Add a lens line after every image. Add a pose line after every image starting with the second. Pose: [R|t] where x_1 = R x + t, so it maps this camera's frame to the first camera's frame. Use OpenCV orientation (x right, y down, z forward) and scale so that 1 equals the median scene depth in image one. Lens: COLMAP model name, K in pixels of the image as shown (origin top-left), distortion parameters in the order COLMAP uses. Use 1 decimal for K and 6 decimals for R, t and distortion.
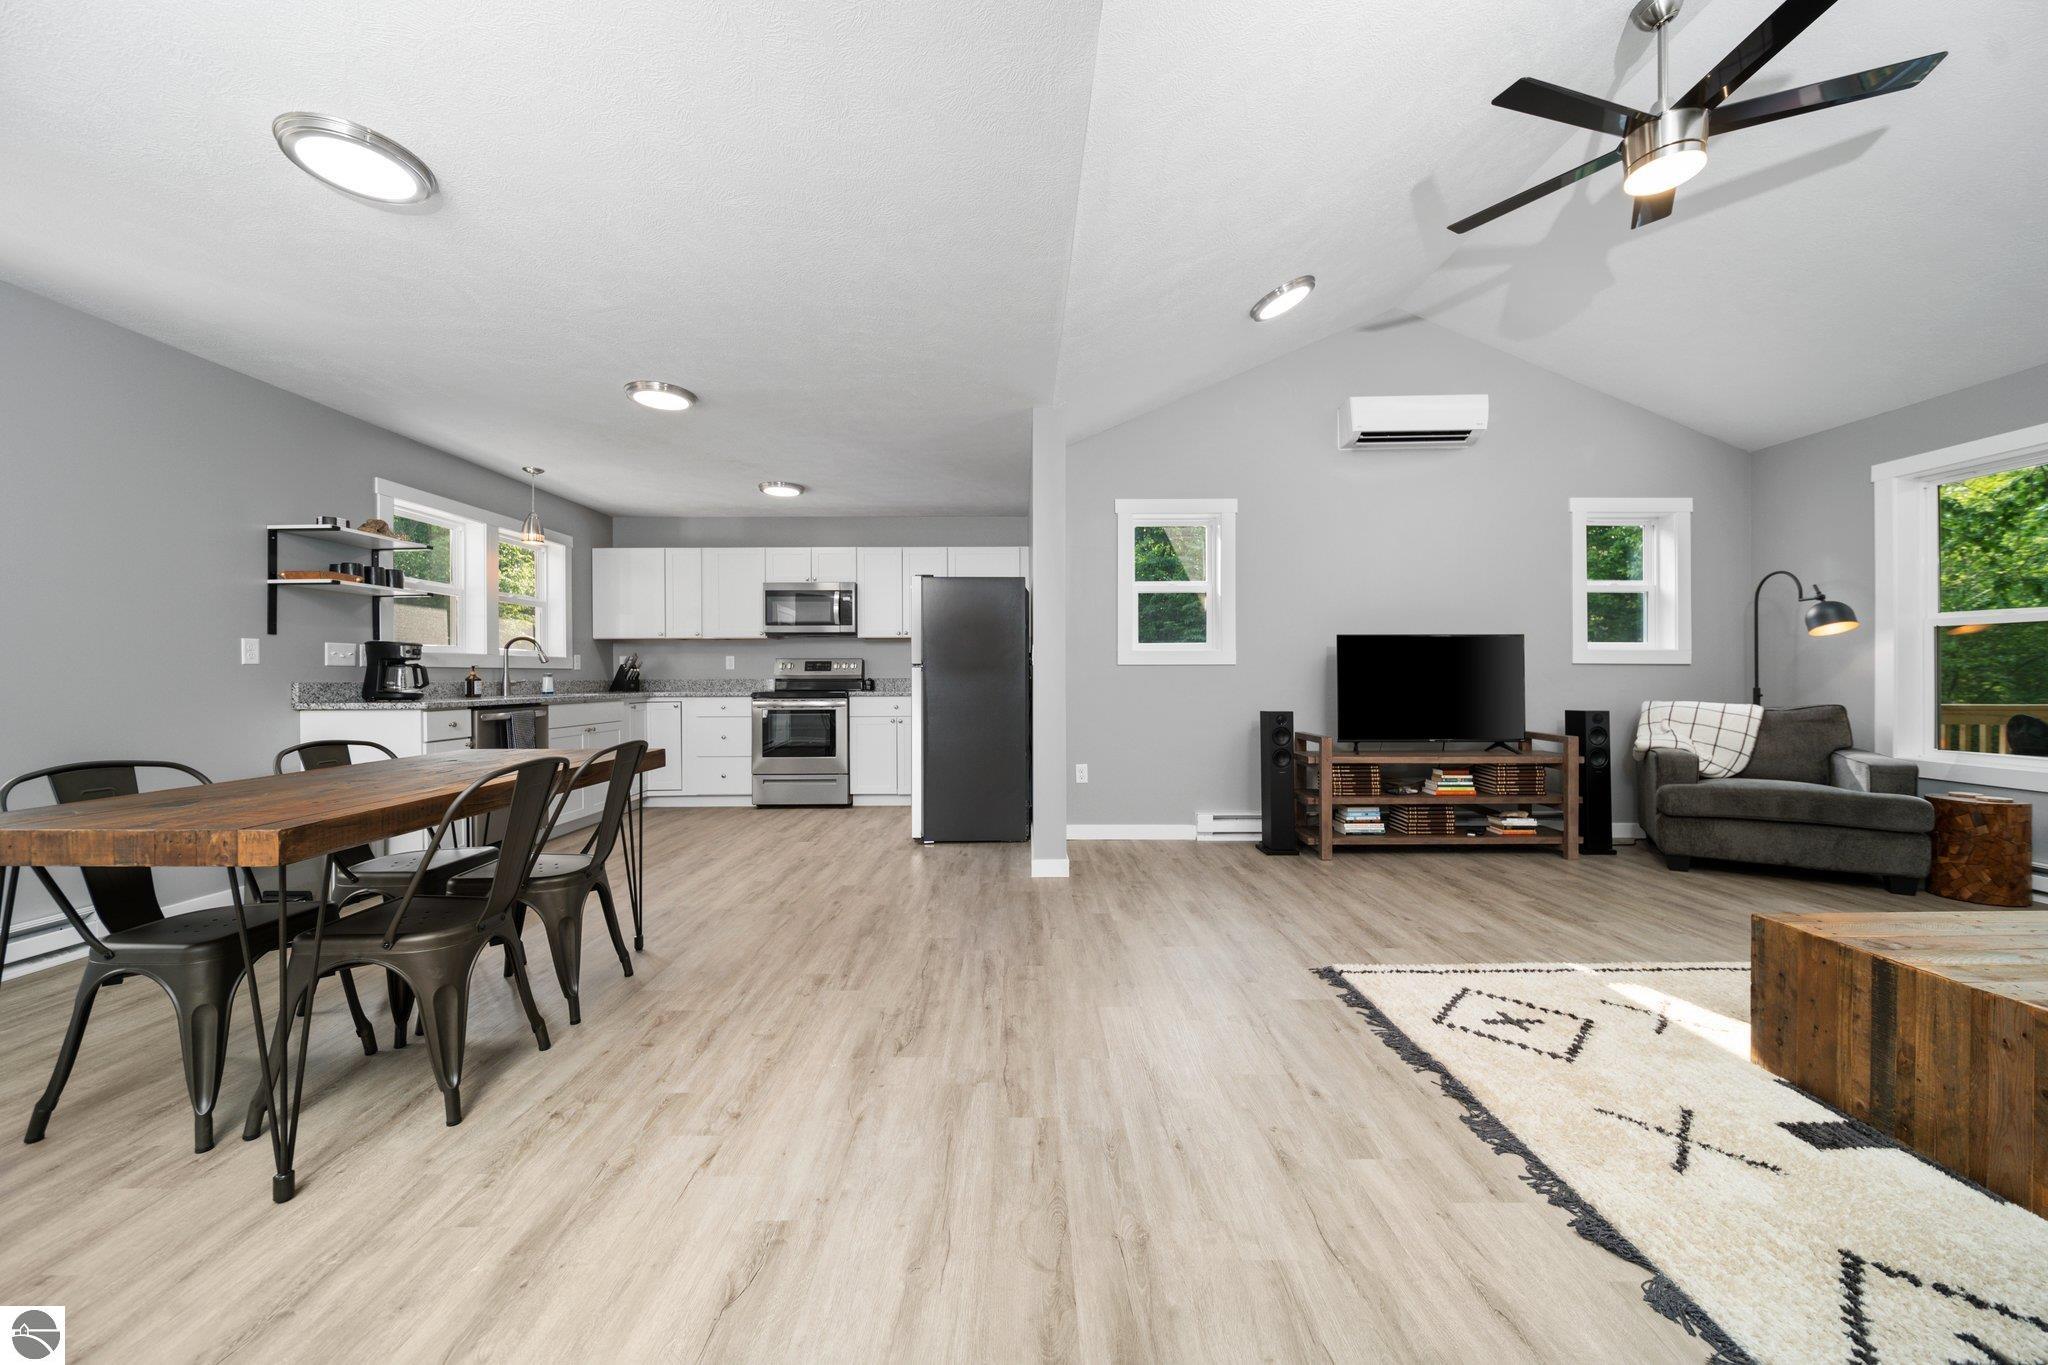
lens RADIAL K [[735.2, 0, 1019.3], [0, 735.2, 681.9], [0, 0, 1]] dist [-0.004438, -0.000454]
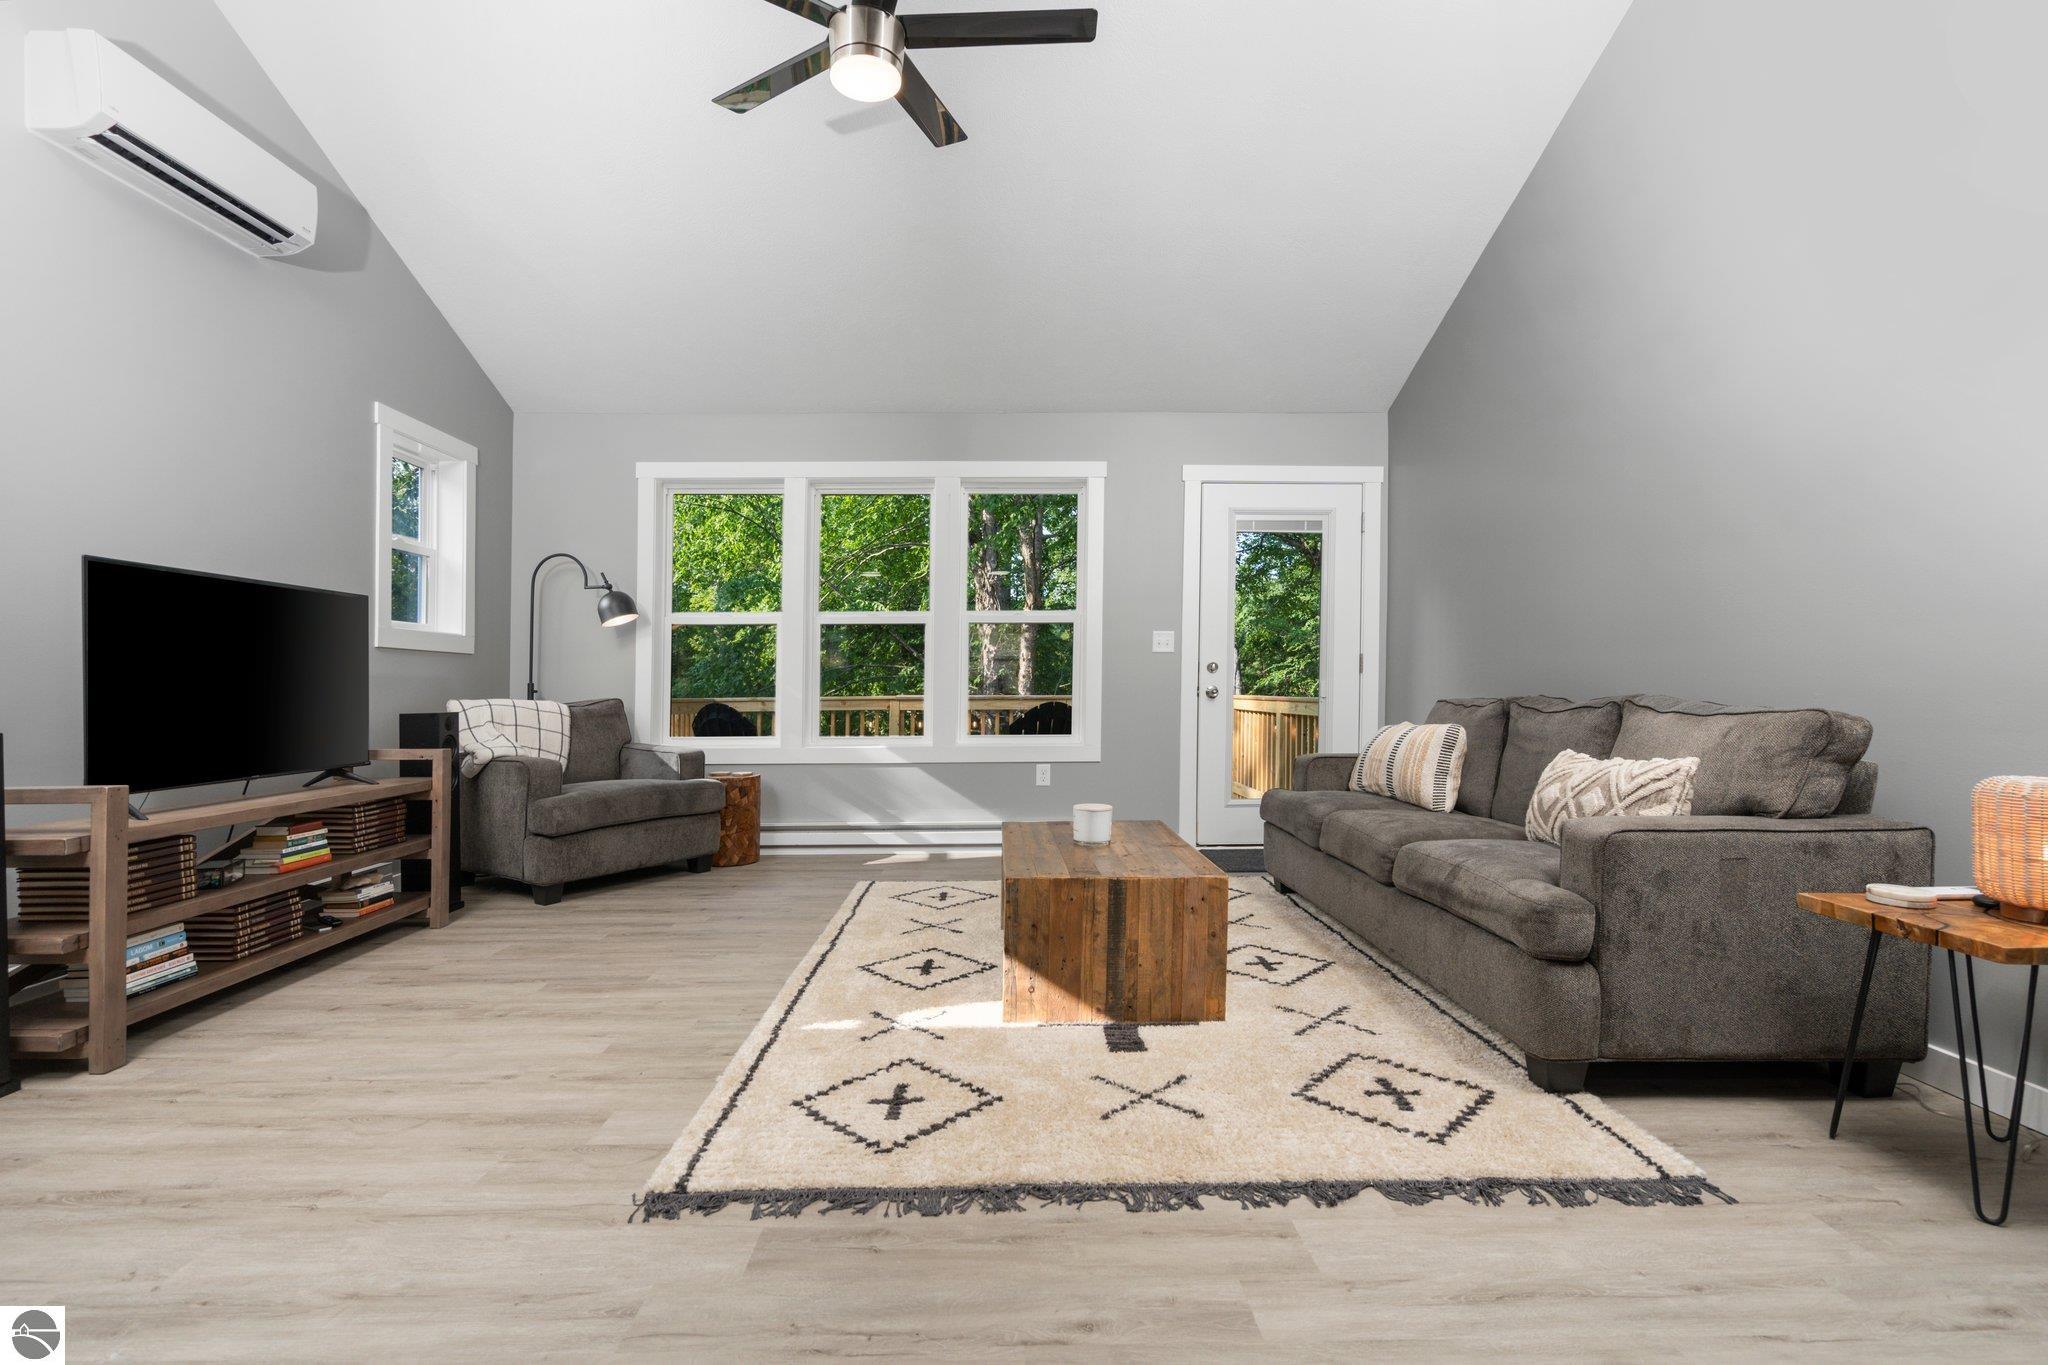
lens RADIAL K [[948.0, 0, 1019.4], [0, 948.0, 687.0], [0, 0, 1]] dist [-0.000864, 0.001030]
pose [[-0.020204, 0.002504, 0.999793, -0.166867], [0.013993, 0.999900, -0.002221, 0.027292], [-0.999698, 0.013945, -0.020237, 0.511797]]
